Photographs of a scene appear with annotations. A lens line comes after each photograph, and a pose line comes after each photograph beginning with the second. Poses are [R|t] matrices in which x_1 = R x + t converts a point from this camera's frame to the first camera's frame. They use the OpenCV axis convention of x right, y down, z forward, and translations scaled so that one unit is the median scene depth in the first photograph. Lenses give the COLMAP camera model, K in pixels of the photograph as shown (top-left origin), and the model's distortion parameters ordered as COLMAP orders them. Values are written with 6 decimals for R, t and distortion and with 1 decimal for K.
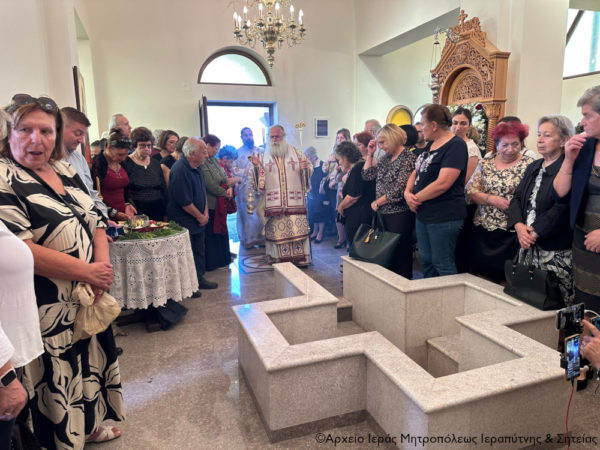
lens RADIAL K [[426.5, 0, 296.9], [0, 426.5, 226.3], [0, 0, 1]] dist [0.018094, -0.023681]
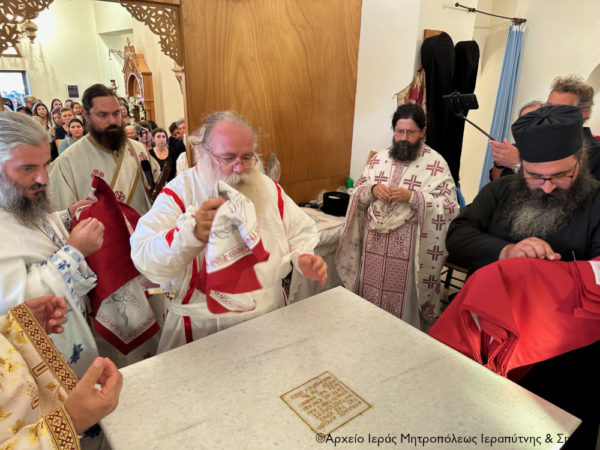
lens RADIAL K [[426.5, 0, 301.1], [0, 426.5, 226.7], [0, 0, 1]] dist [0.018094, -0.023681]
pose [[0.944387, -0.066400, 0.322064, 0.443645], [0.006004, 0.982720, 0.185003, -0.111819], [-0.328782, -0.172780, 0.928466, -0.801874]]
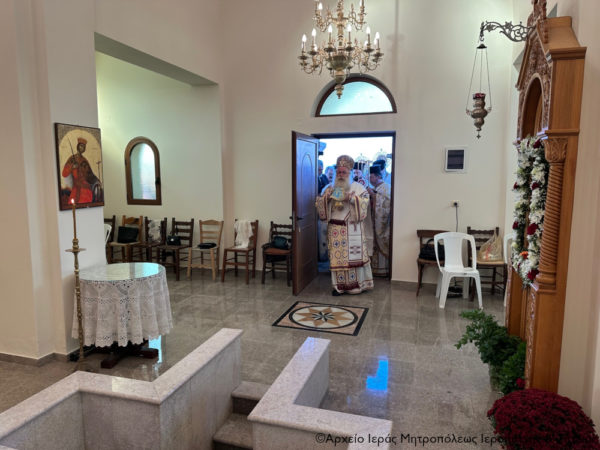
lens RADIAL K [[426.5, 0, 301.7], [0, 426.5, 222.7], [0, 0, 1]] dist [0.018094, -0.023681]
pose [[0.804334, 0.089714, -0.587366, 0.515931], [-0.116482, 0.993162, -0.007814, -0.125671], [0.582649, 0.074703, 0.809284, 0.333772]]
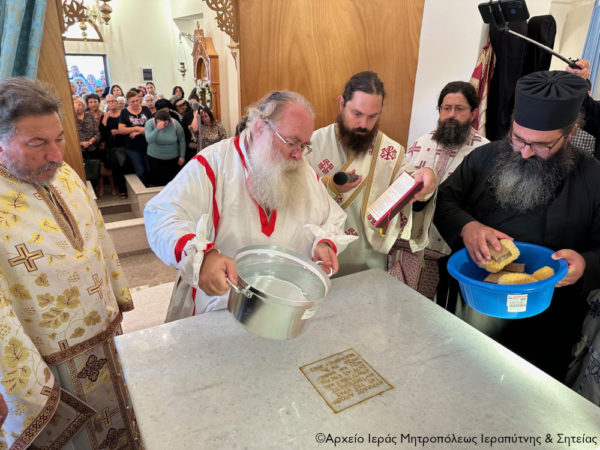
lens RADIAL K [[426.5, 0, 303.7], [0, 426.5, 225.0], [0, 0, 1]] dist [0.018094, -0.023681]
pose [[0.982078, -0.021022, 0.187297, 0.468975], [-0.018675, 0.978016, 0.207693, -0.096887], [-0.187545, -0.207469, 0.960096, -0.802777]]
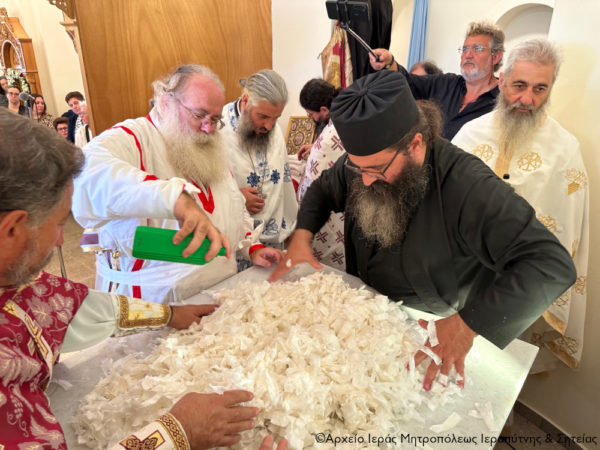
lens RADIAL K [[426.5, 0, 301.5], [0, 426.5, 223.8], [0, 0, 1]] dist [0.018094, -0.023681]
pose [[0.853717, -0.170681, 0.491971, 0.432653], [0.053775, 0.968603, 0.242725, -0.092912], [-0.517953, -0.180763, 0.836092, -0.765640]]
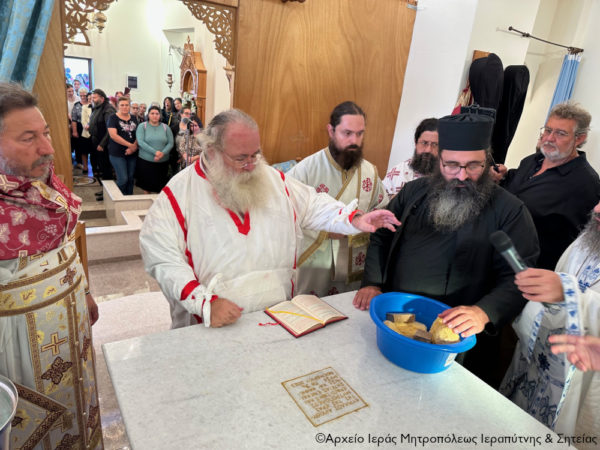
lens RADIAL K [[426.5, 0, 302.8], [0, 426.5, 226.4], [0, 0, 1]] dist [0.018094, -0.023681]
pose [[0.967573, 0.052147, 0.247152, 0.450653], [-0.095534, 0.981326, 0.166950, -0.104867], [-0.233831, -0.185148, 0.954486, -0.820012]]
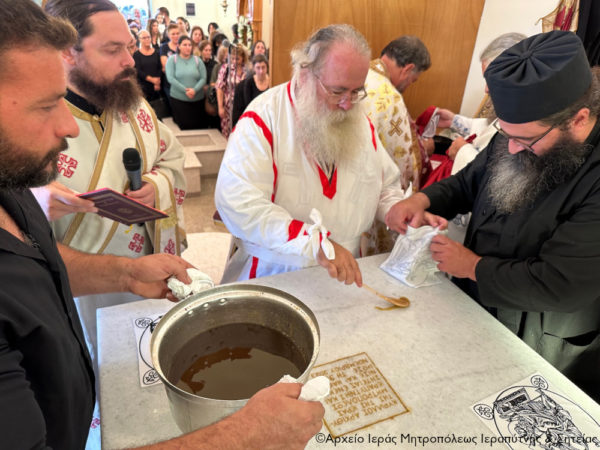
lens RADIAL K [[426.5, 0, 302.9], [0, 426.5, 224.9], [0, 0, 1]] dist [0.018094, -0.023681]
pose [[0.994574, 0.038287, 0.096727, 0.495298], [-0.067858, 0.943530, 0.324263, -0.100080], [-0.078850, -0.329067, 0.941009, -0.742426]]
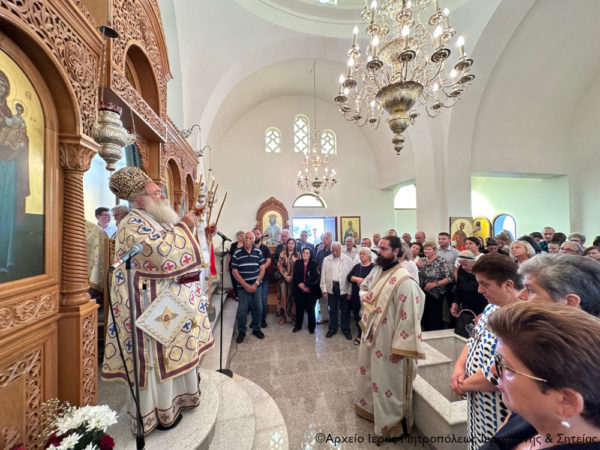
lens RADIAL K [[238.0, 0, 296.2], [0, 238.0, 223.3], [0, 0, 1]] dist [-0.008485, 0.001504]
pose [[-0.165322, -0.003335, -0.986234, 0.778563], [-0.148665, 0.988652, 0.021578, -0.162957], [0.974971, 0.150186, -0.163941, 0.223751]]
